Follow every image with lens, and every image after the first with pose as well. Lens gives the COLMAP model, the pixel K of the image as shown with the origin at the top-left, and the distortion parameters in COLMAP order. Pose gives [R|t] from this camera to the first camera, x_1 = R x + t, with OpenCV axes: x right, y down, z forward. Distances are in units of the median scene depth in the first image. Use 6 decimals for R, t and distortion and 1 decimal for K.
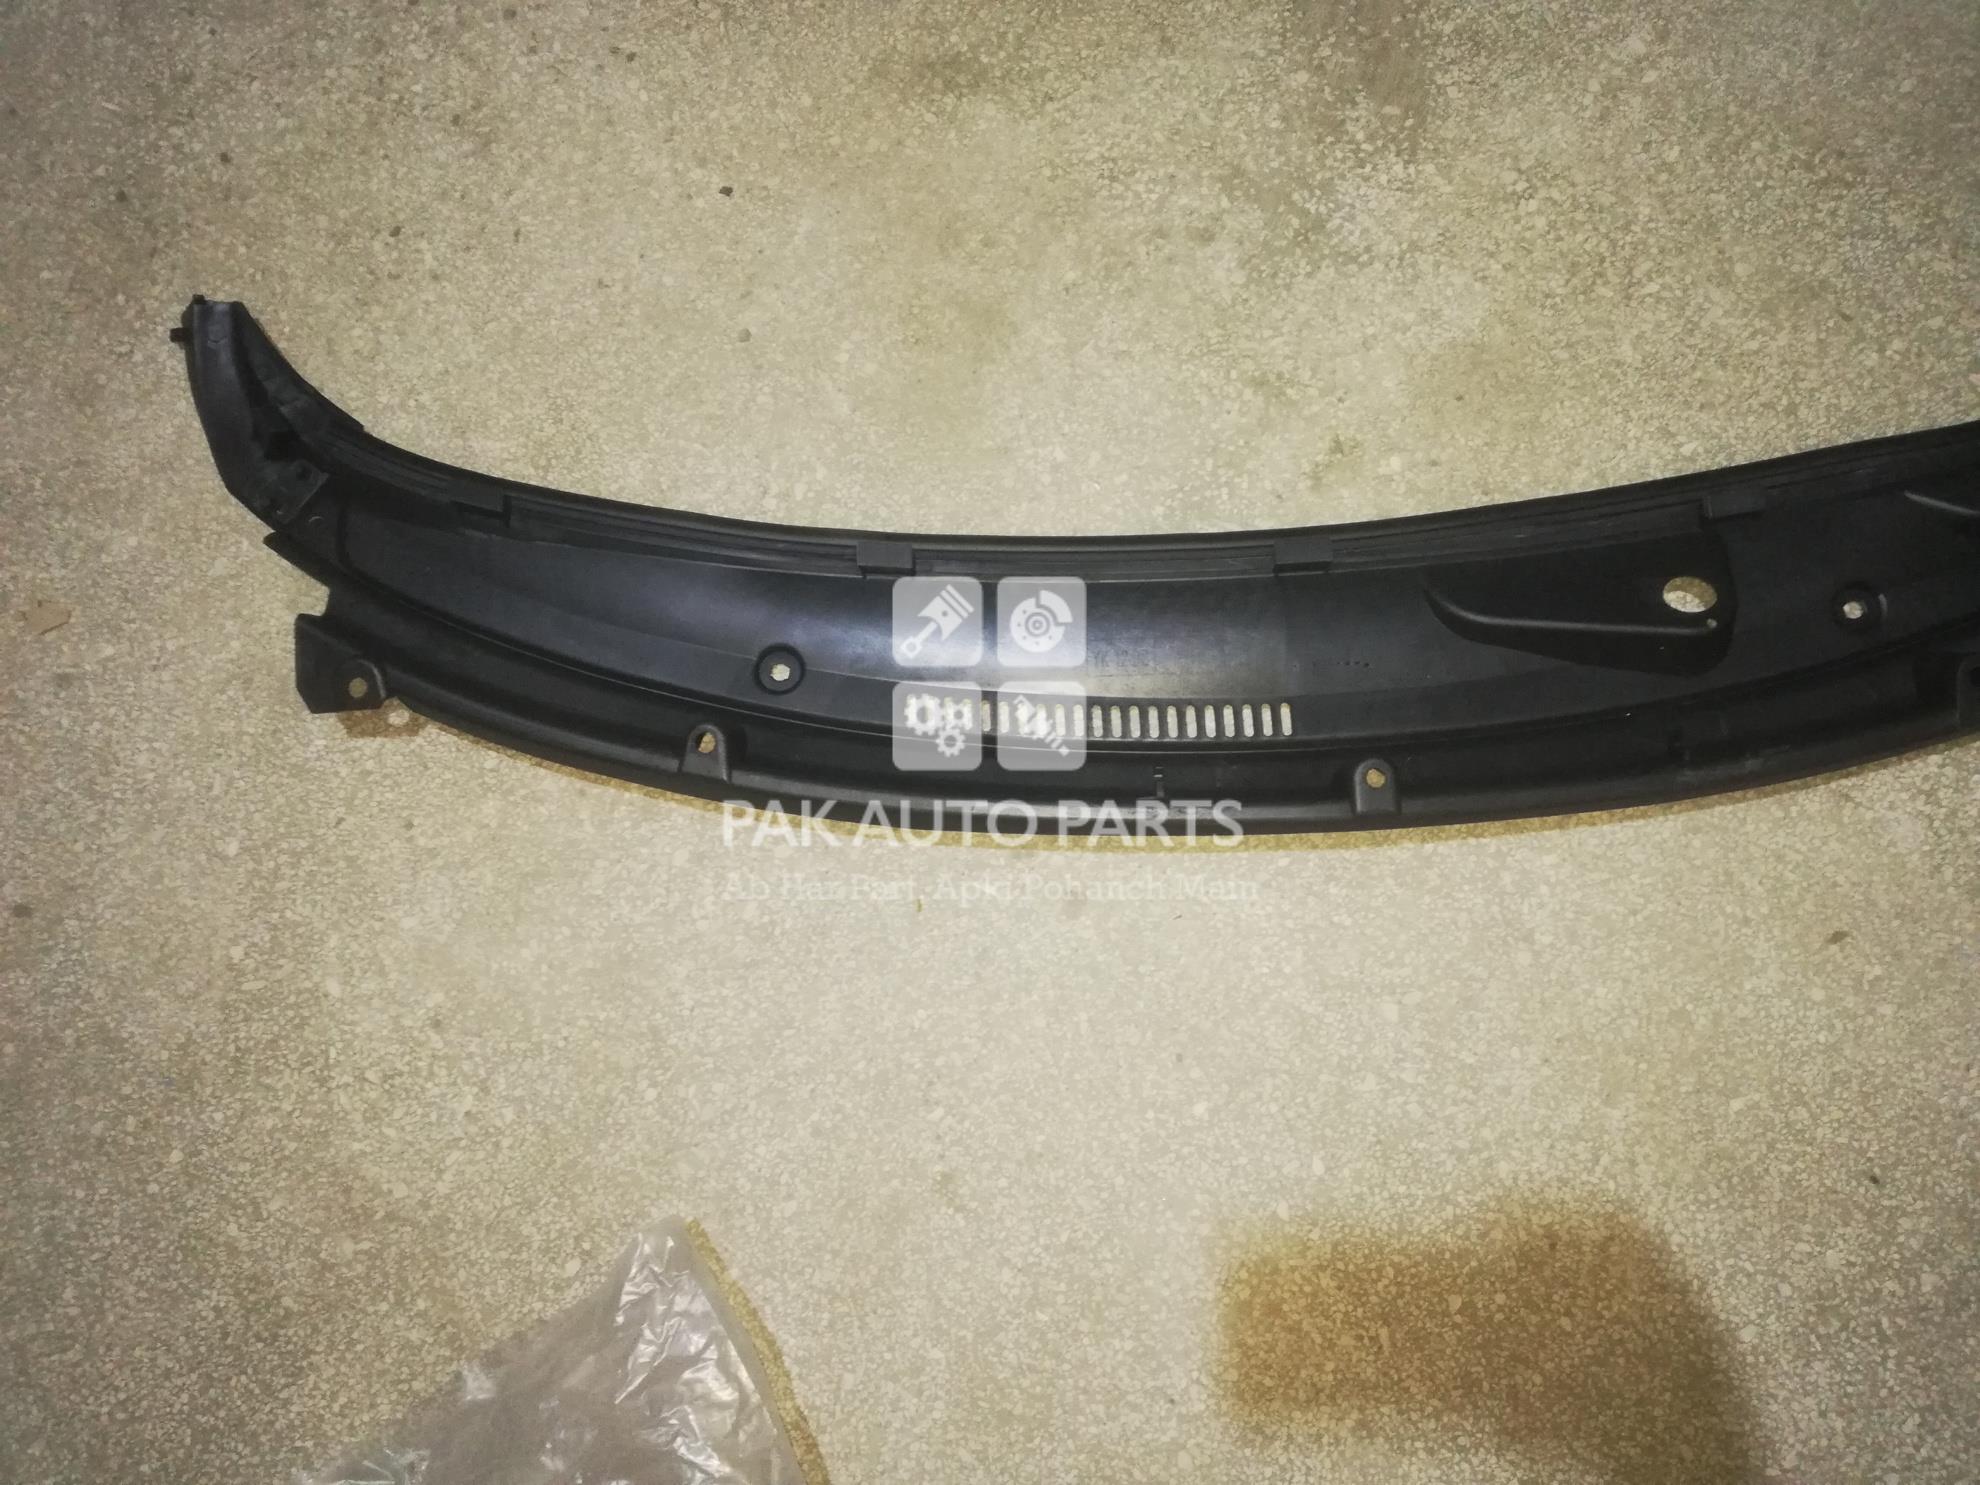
lens RADIAL K [[1499.1, 0, 979.8], [0, 1499.1, 740.6], [0, 0, 1]] dist [0.041484, -0.069518]
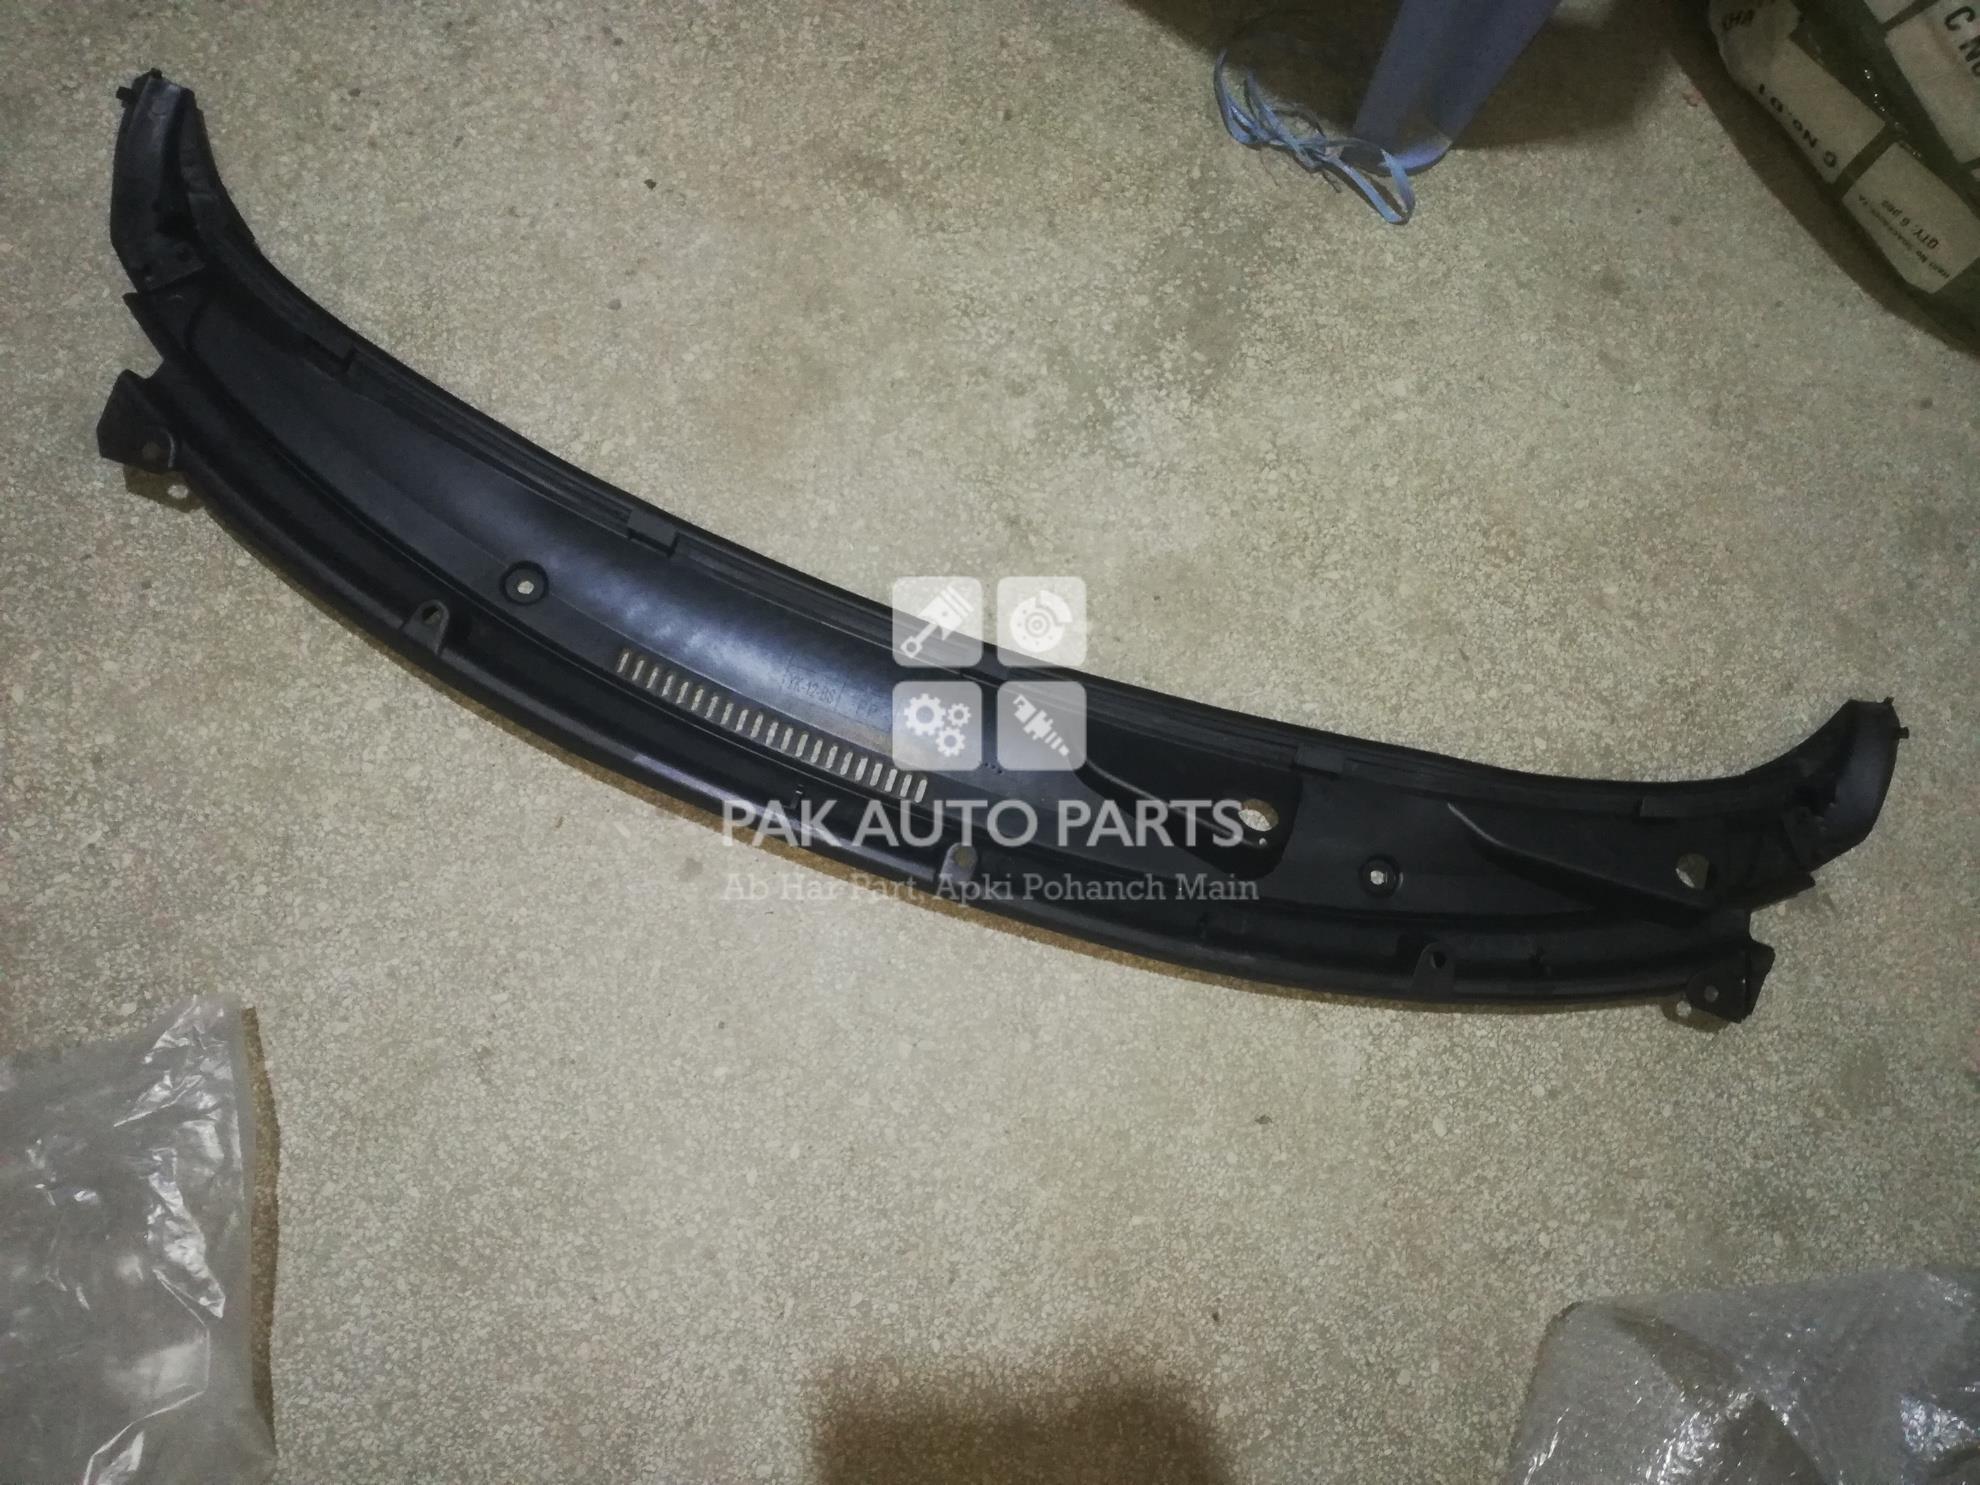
lens RADIAL K [[1499.1, 0, 991.8], [0, 1499.1, 737.0], [0, 0, 1]] dist [0.041484, -0.069518]
pose [[0.919412, 0.374736, 0.119394, 0.101513], [-0.368782, 0.926921, -0.069413, 0.008741], [-0.136680, 0.019789, 0.990418, -0.176928]]
